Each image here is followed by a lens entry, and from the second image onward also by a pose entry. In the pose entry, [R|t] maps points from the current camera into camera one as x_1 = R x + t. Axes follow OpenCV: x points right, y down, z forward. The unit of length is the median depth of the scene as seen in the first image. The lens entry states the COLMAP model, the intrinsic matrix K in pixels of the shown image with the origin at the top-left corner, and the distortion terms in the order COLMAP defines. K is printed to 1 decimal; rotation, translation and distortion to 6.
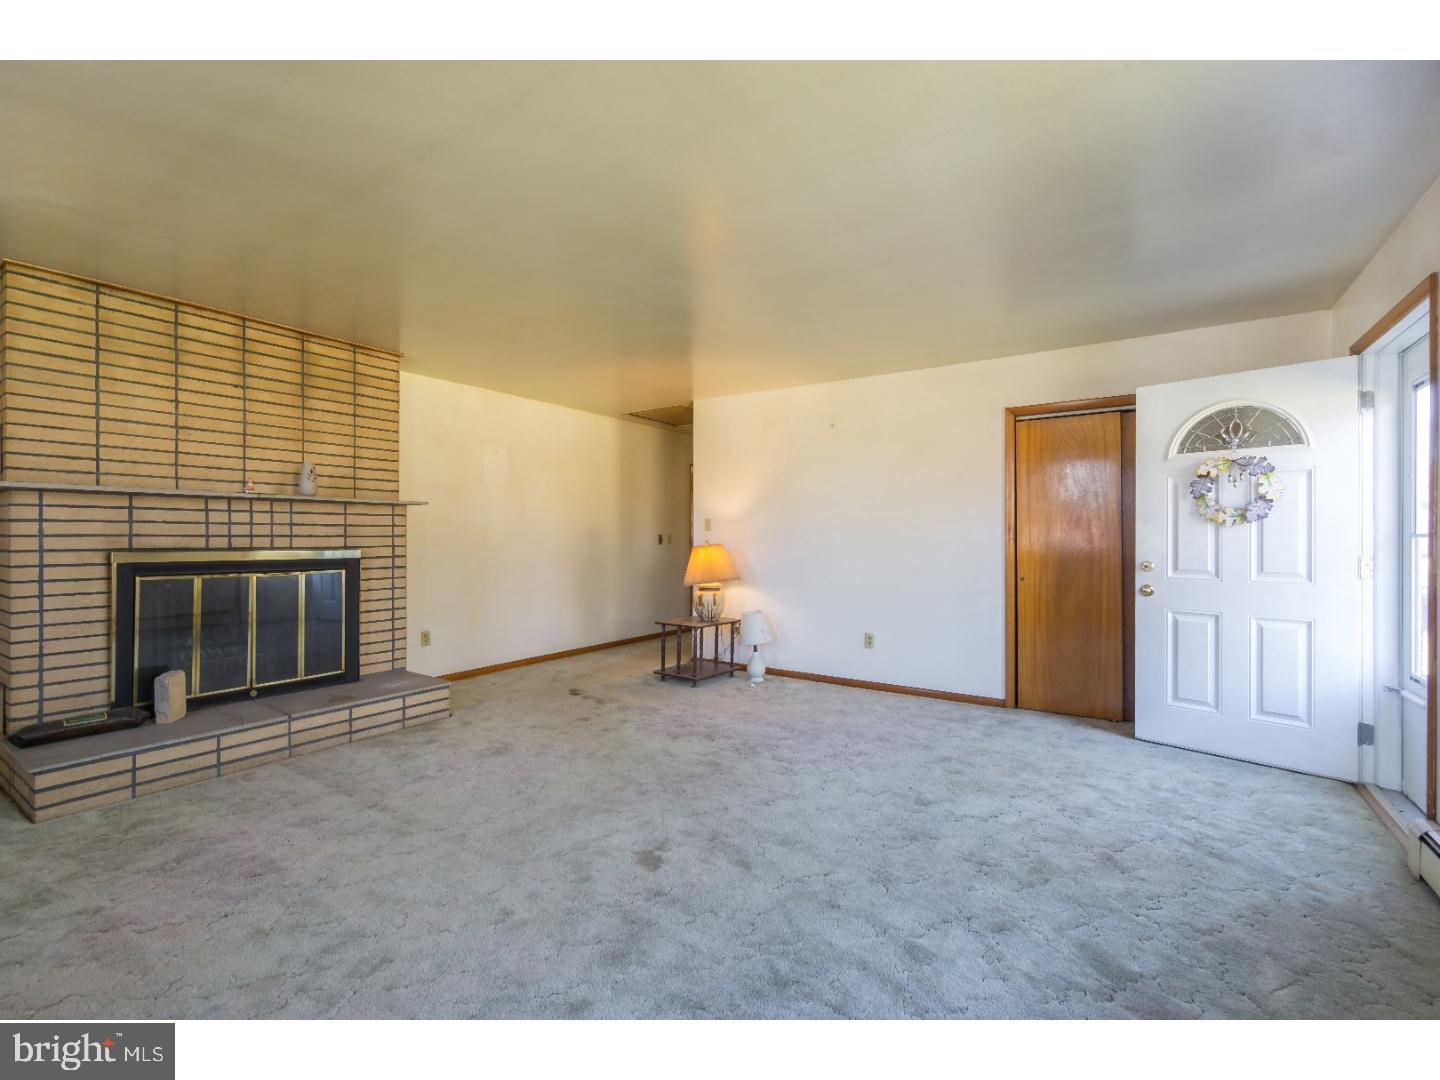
lens RADIAL K [[629.7, 0, 720.0], [0, 629.7, 540.0], [0, 0, 1]] dist [0.002463, 0.000114]
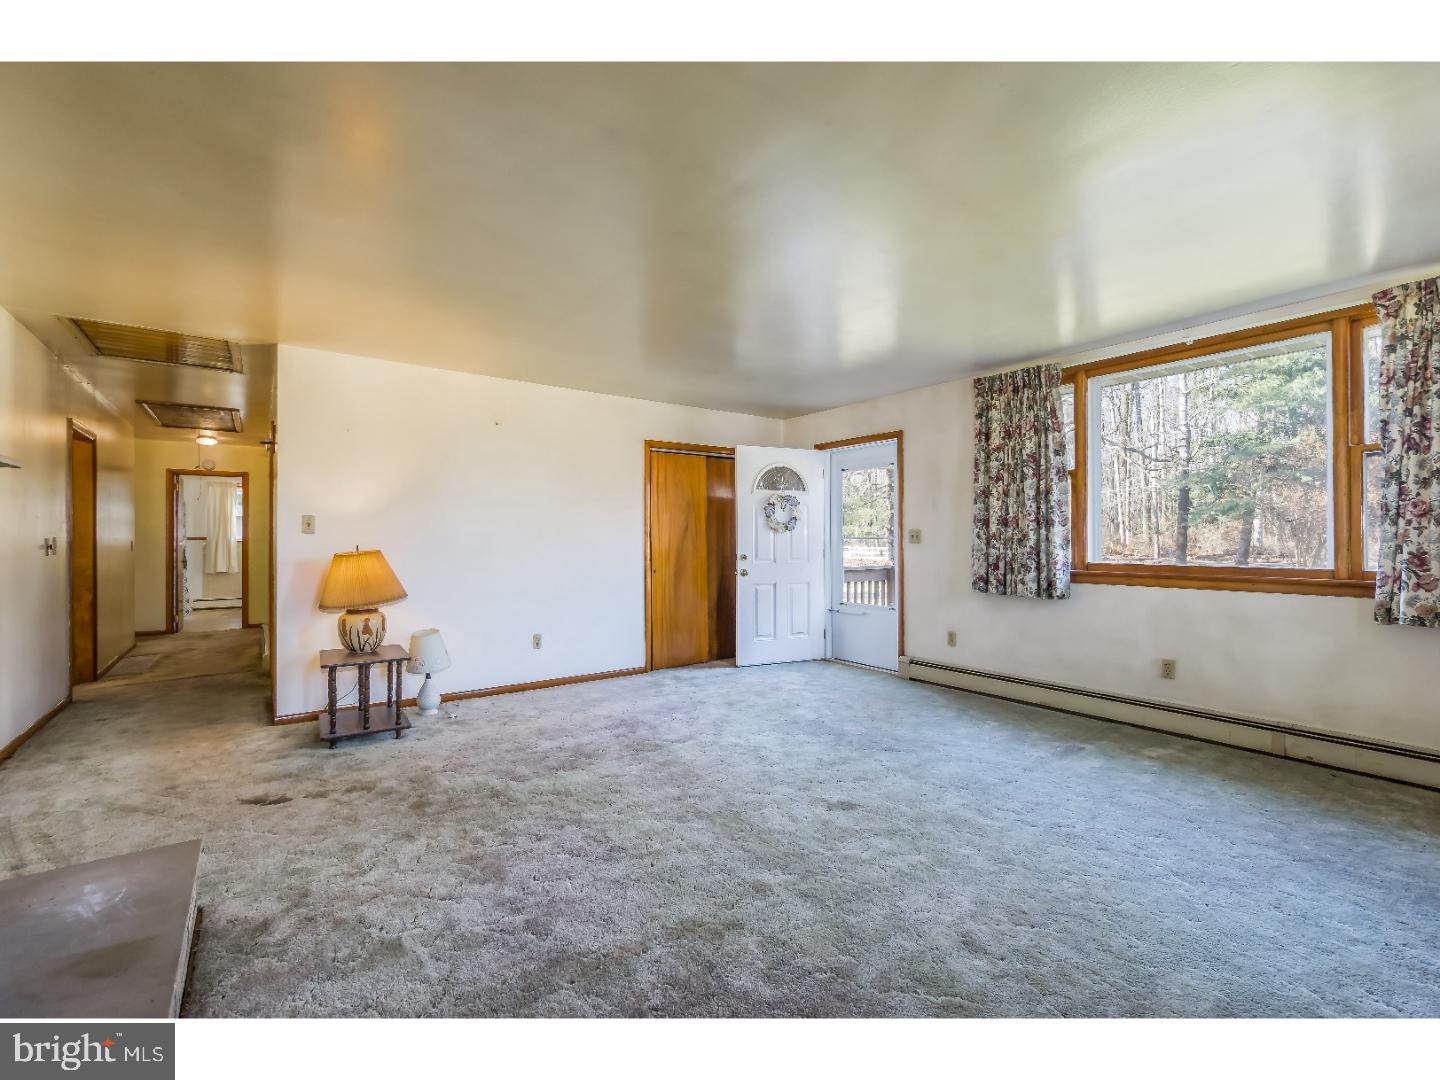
lens RADIAL K [[629.7, 0, 720.0], [0, 629.7, 540.0], [0, 0, 1]] dist [0.002463, 0.000114]
pose [[0.332804, -0.002327, 0.942993, -0.853612], [0.005146, 0.999987, 0.000651, -0.003807], [-0.942982, 0.004636, 0.332811, 0.525200]]
